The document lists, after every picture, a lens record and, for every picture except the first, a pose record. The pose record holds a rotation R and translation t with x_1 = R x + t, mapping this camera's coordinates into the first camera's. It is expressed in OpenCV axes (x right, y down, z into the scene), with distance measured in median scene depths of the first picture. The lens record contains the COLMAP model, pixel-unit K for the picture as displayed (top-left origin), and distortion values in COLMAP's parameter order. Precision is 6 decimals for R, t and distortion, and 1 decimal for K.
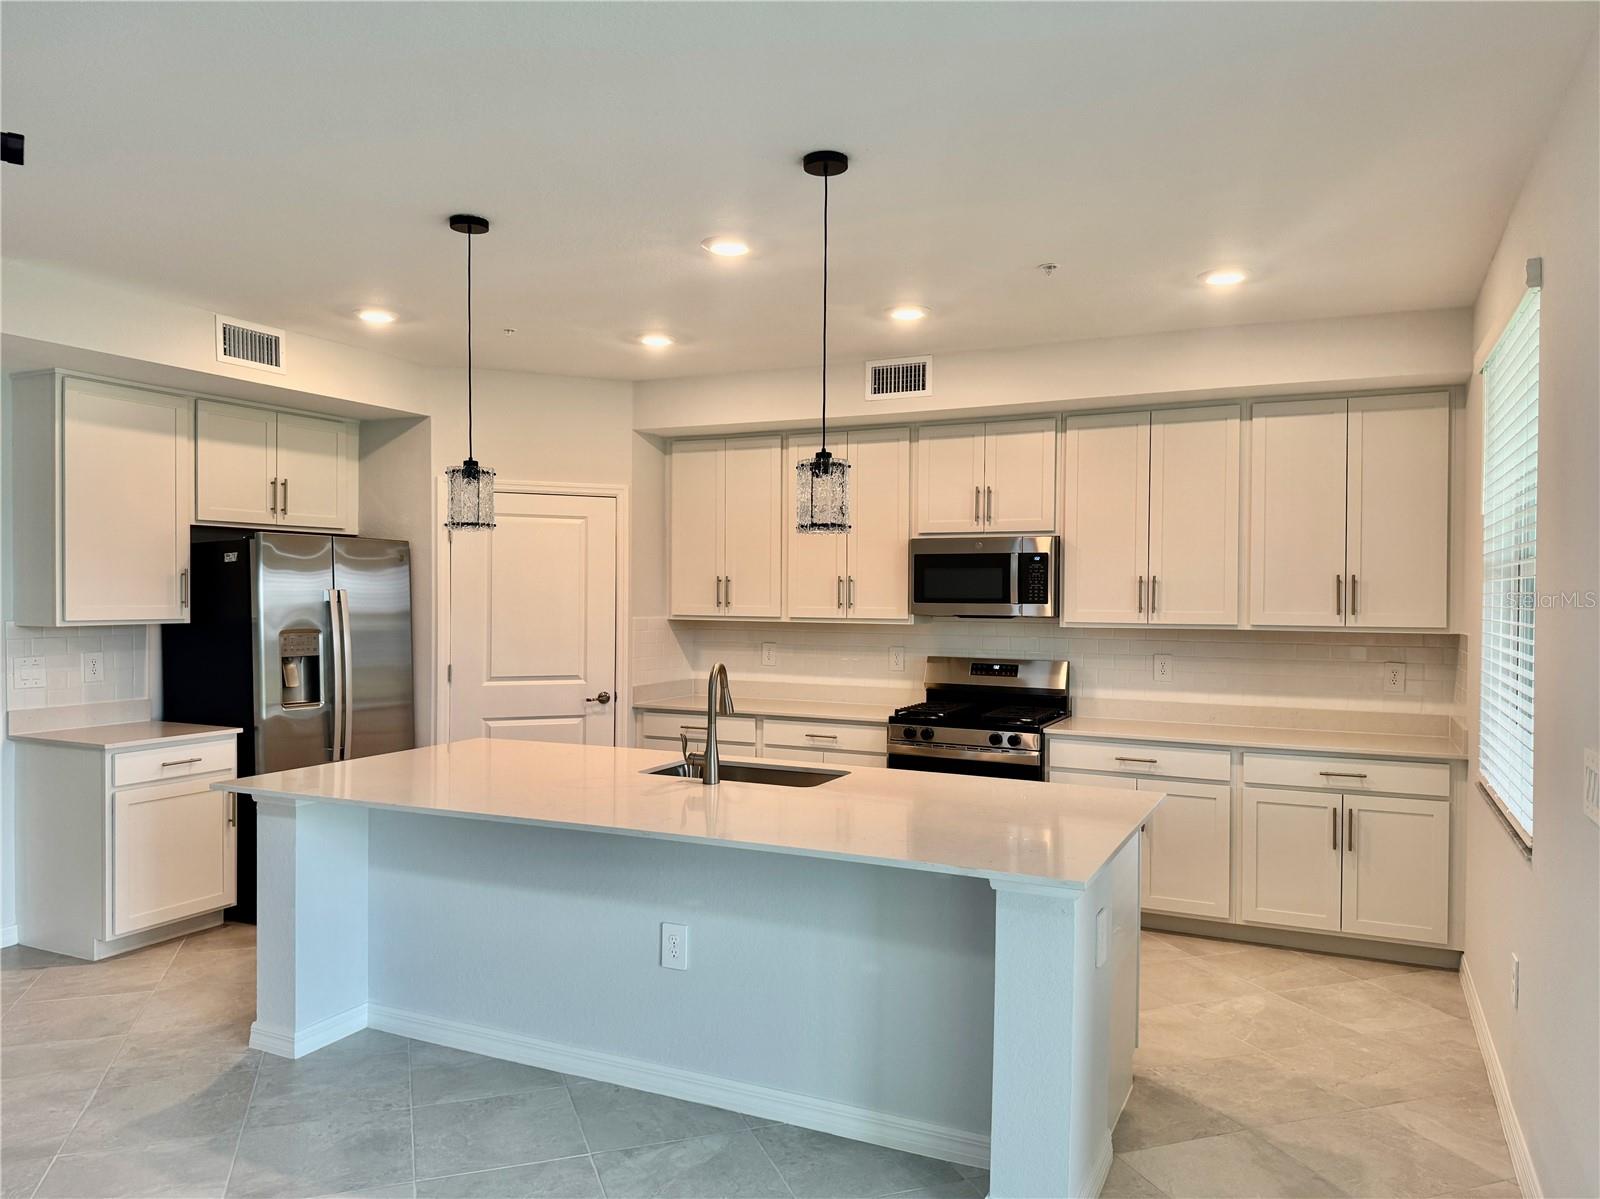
lens RADIAL K [[1123.8, 0, 799.7], [0, 1123.8, 613.5], [0, 0, 1]] dist [0.042687, -0.048148]
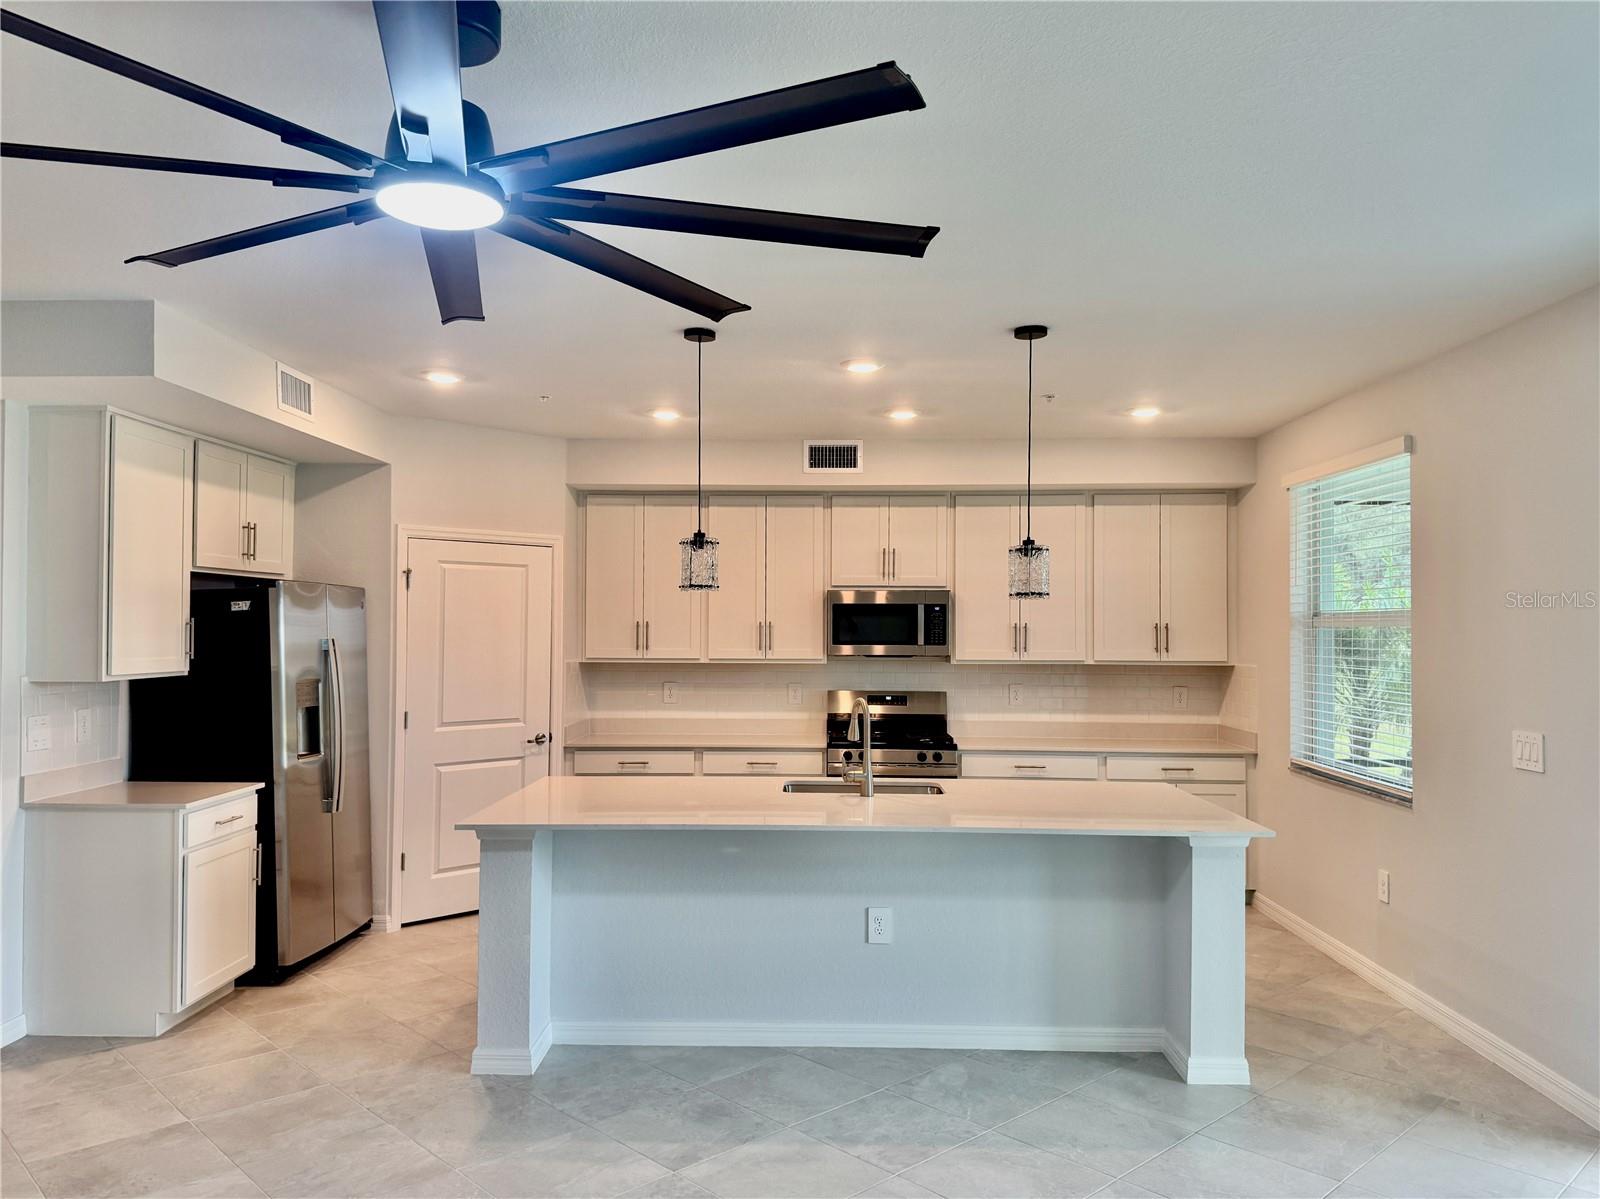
lens RADIAL K [[1158.2, 0, 795.2], [0, 1158.2, 609.0], [0, 0, 1]] dist [0.069610, -0.098602]
pose [[0.913168, 0.003689, 0.407566, -0.472208], [0.009682, 0.999481, -0.030740, -0.011646], [-0.407468, 0.032017, 0.912658, -0.099023]]
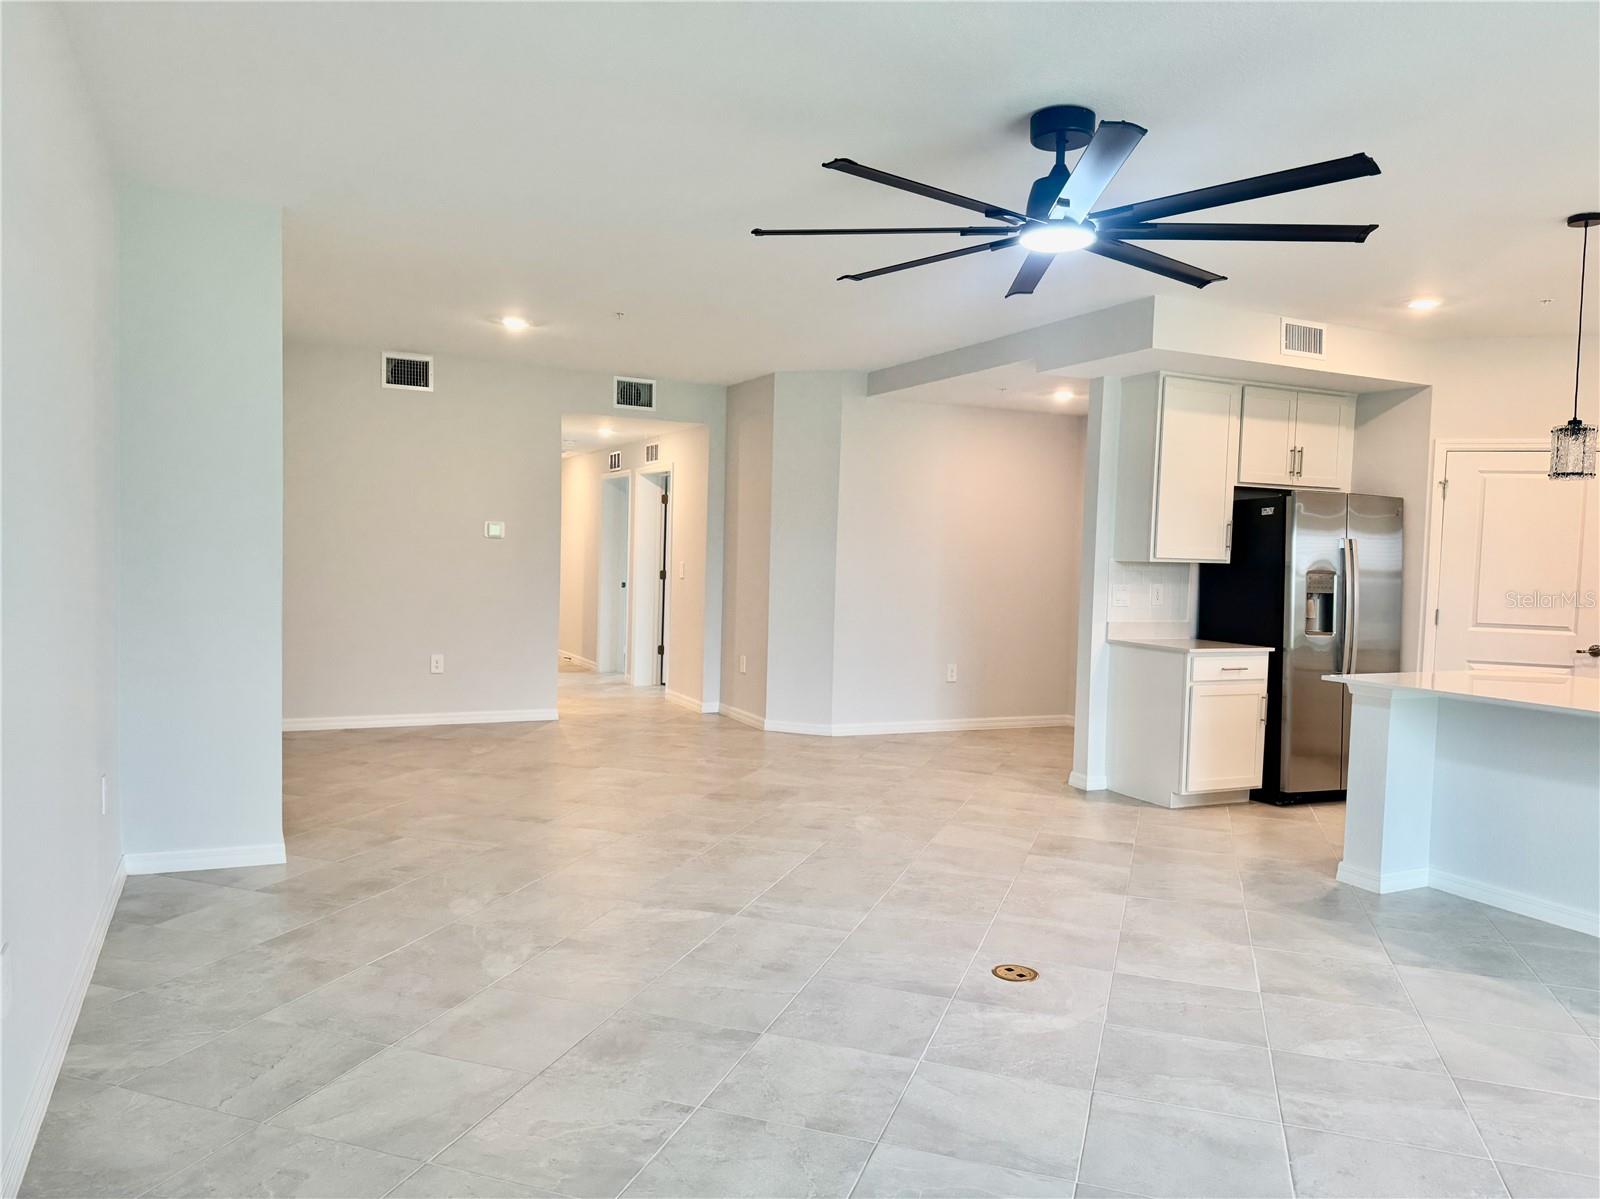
lens RADIAL K [[1109.5, 0, 758.6], [0, 1109.5, 608.9], [0, 0, 1]] dist [0.031002, -0.088768]
pose [[0.759483, 0.048014, -0.648753, -0.127020], [-0.035339, 0.998845, 0.032554, 0.037352], [0.649567, -0.001798, 0.760303, -0.291832]]
